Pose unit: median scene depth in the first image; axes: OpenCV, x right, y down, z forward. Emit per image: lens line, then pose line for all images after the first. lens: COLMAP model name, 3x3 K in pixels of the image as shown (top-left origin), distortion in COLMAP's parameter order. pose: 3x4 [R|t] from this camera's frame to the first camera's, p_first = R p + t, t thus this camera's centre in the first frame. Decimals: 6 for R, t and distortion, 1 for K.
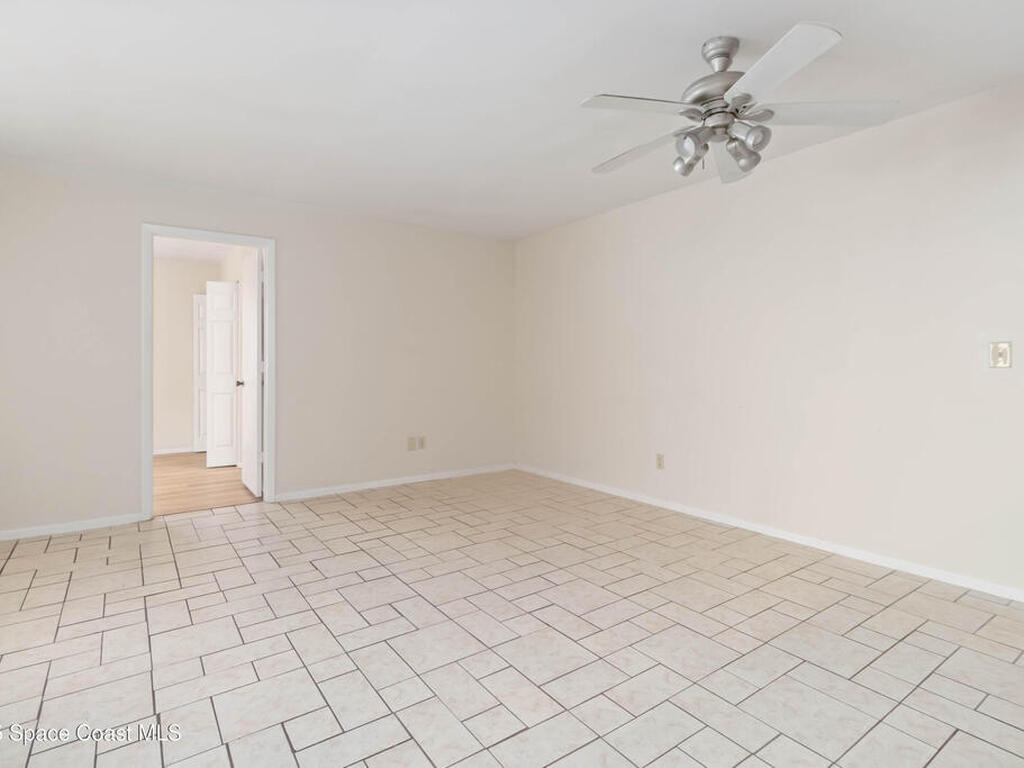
lens RADIAL K [[525.5, 0, 511.8], [0, 525.5, 381.5], [0, 0, 1]] dist [-0.003284, 0.000440]
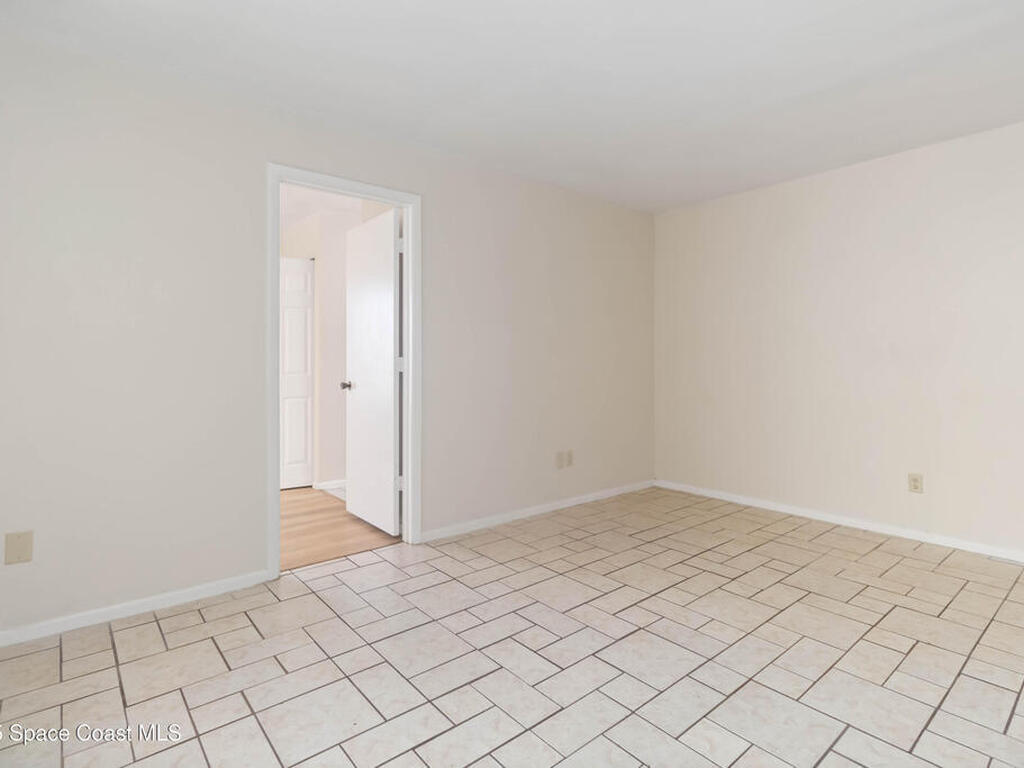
lens RADIAL K [[525.5, 0, 511.7], [0, 525.5, 385.7], [0, 0, 1]] dist [-0.003284, 0.000440]
pose [[0.997831, -0.003168, 0.065752, -0.366076], [0.002091, 0.999863, 0.016435, -0.010498], [-0.065795, -0.016262, 0.997701, 0.233368]]
